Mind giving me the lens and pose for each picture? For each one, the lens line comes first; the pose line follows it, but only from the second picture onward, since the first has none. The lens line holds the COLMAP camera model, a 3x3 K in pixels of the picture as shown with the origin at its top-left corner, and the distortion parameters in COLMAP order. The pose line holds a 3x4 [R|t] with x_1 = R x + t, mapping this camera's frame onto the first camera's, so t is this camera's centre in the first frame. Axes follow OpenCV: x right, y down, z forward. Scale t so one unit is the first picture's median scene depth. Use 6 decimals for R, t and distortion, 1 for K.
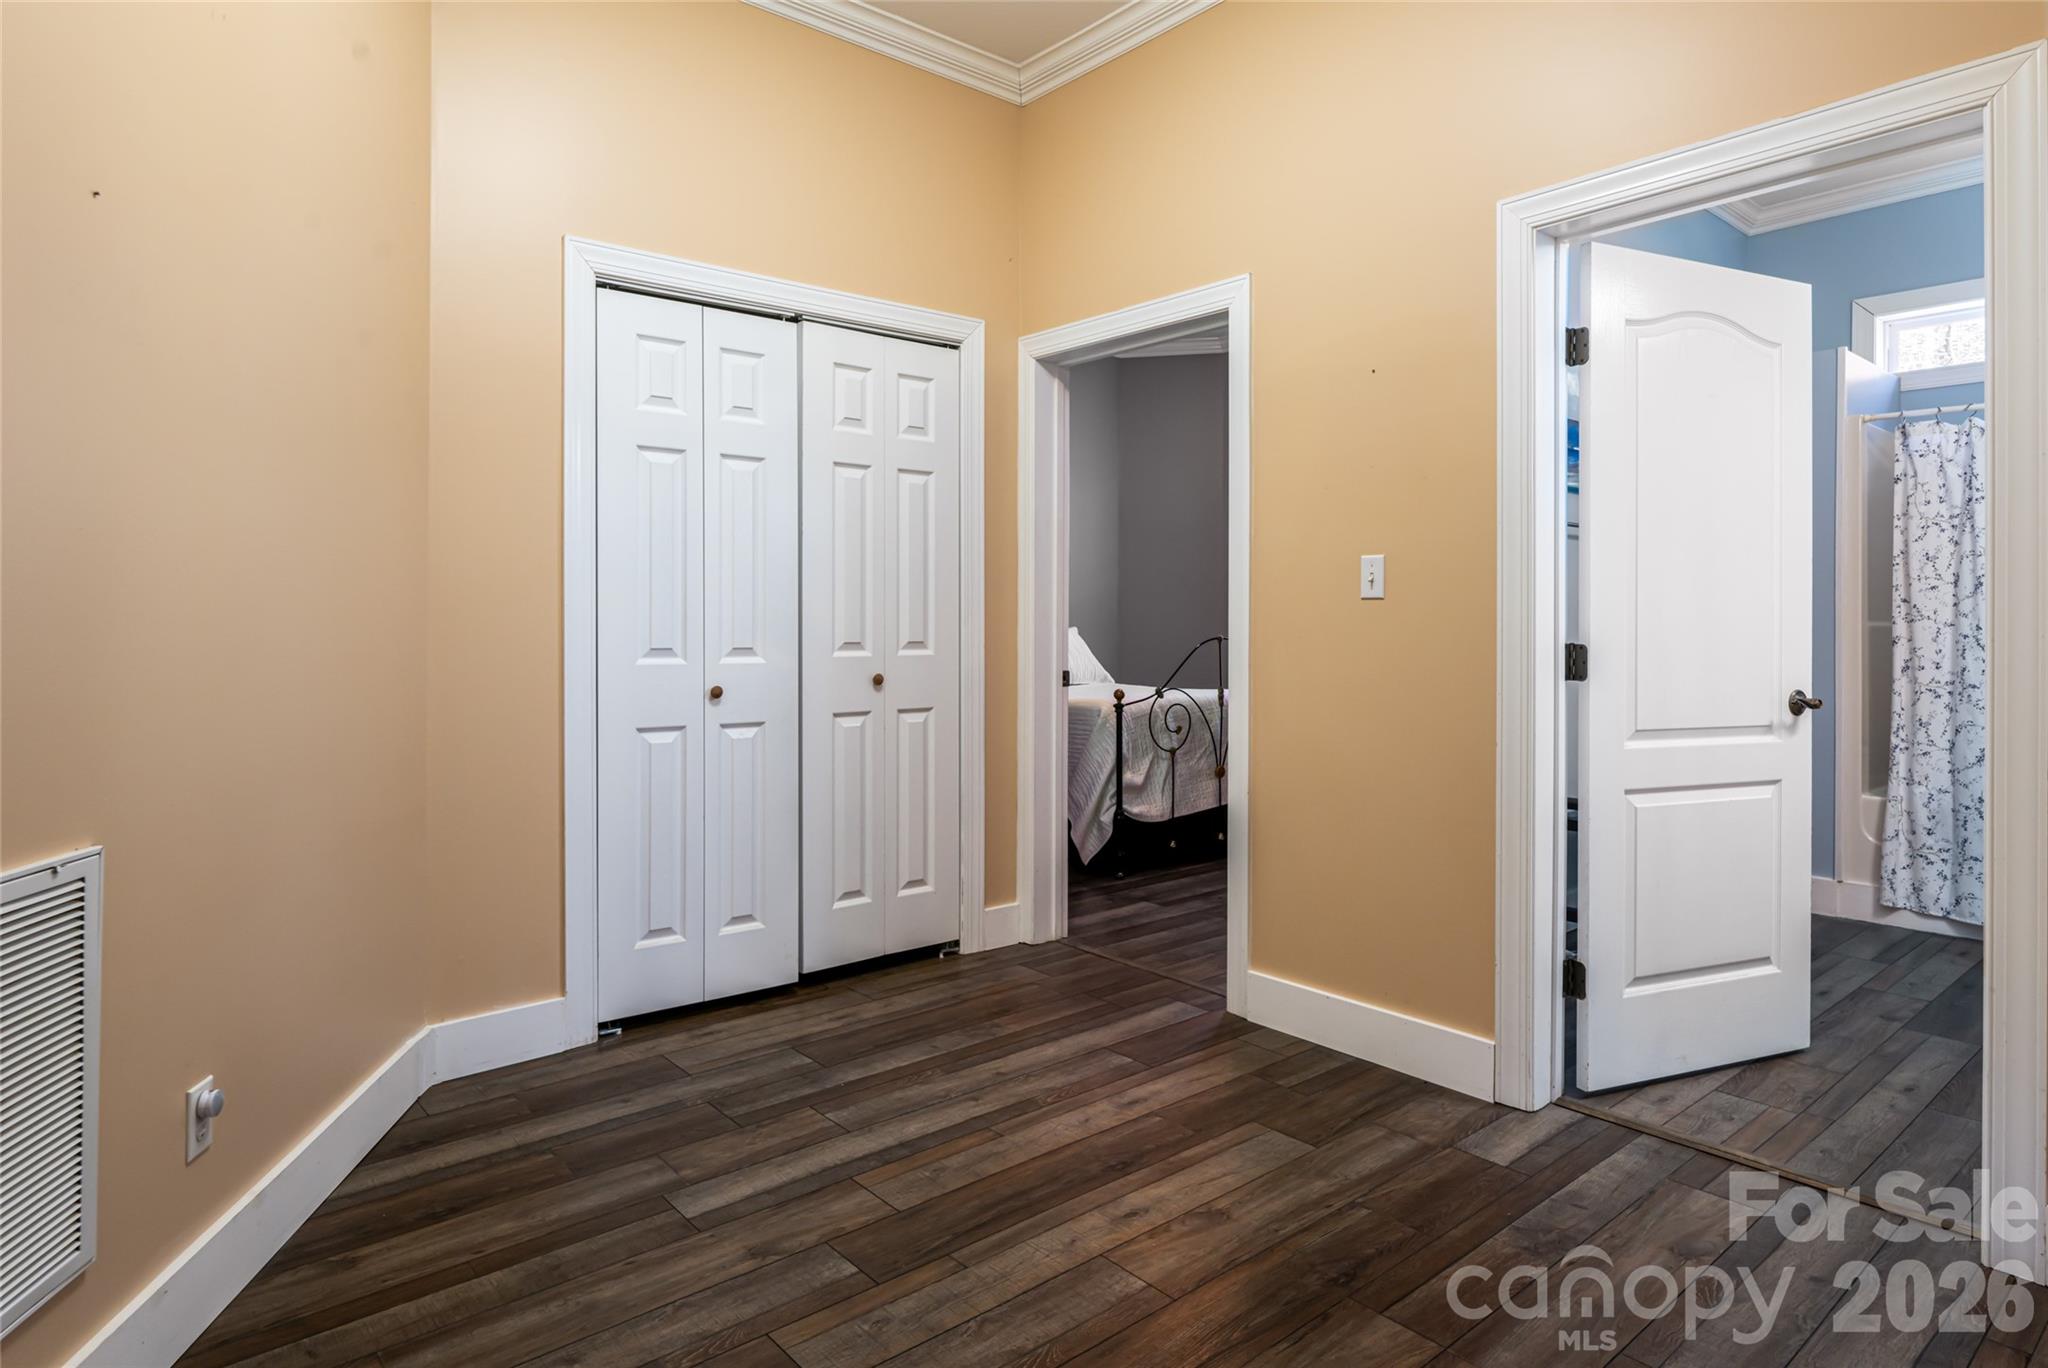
lens RADIAL K [[1172.6, 0, 1023.6], [0, 1172.6, 599.6], [0, 0, 1]] dist [-0.001329, -0.000177]
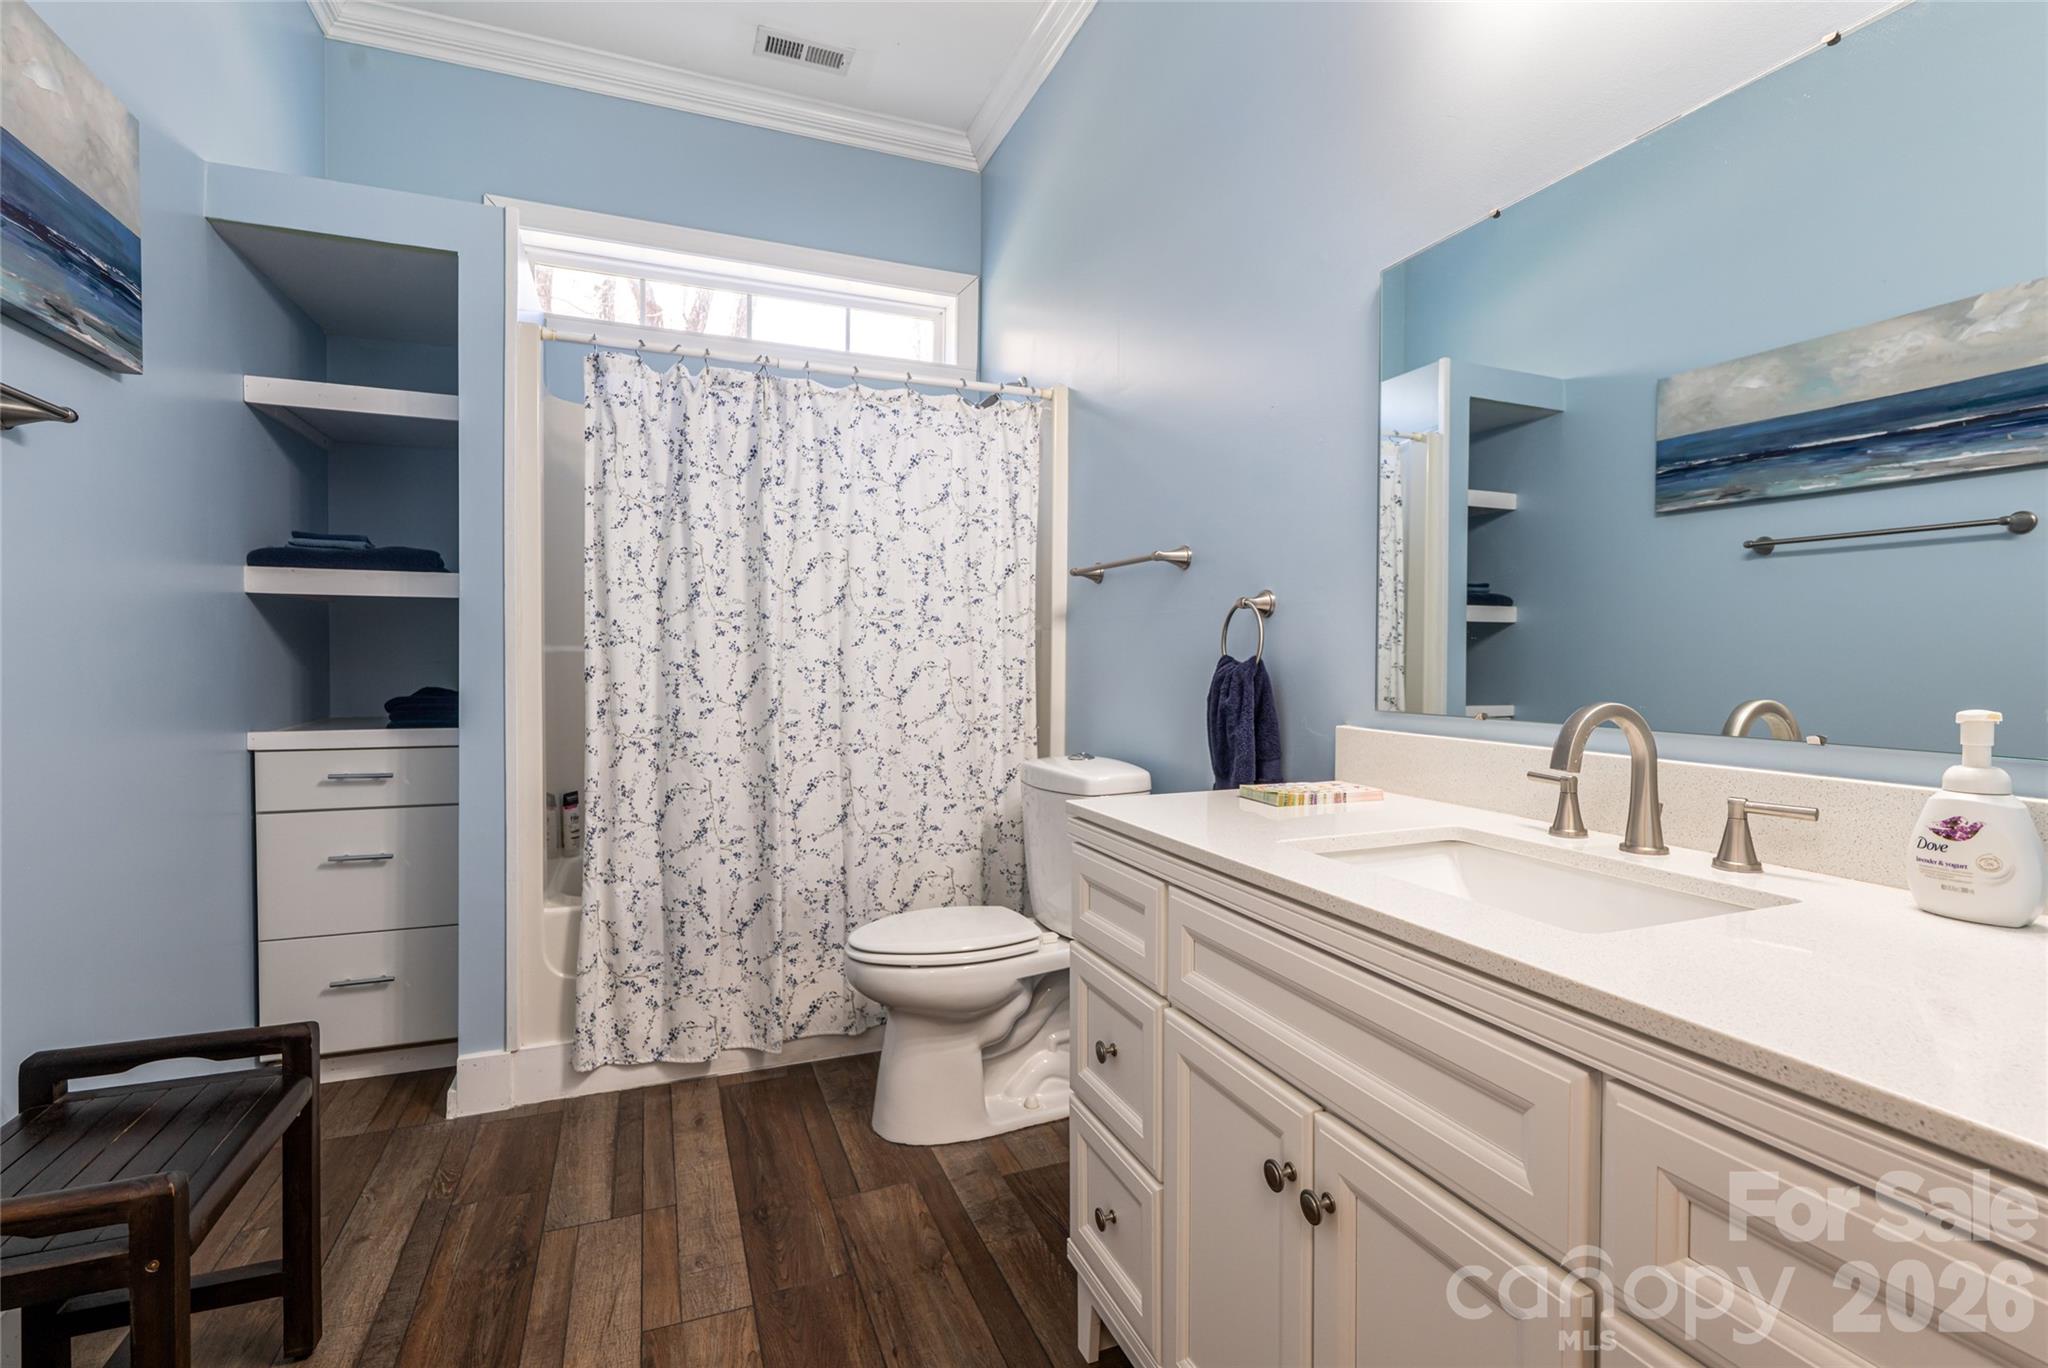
lens RADIAL K [[948.3, 0, 1024.0], [0, 948.3, 684.0], [0, 0, 1]] dist [-0.001848, 0.000007]
pose [[0.320935, -0.029123, 0.946653, 0.312217], [-0.022231, 0.999020, 0.038271, 0.015100], [-0.946840, -0.033327, 0.319973, 0.596472]]
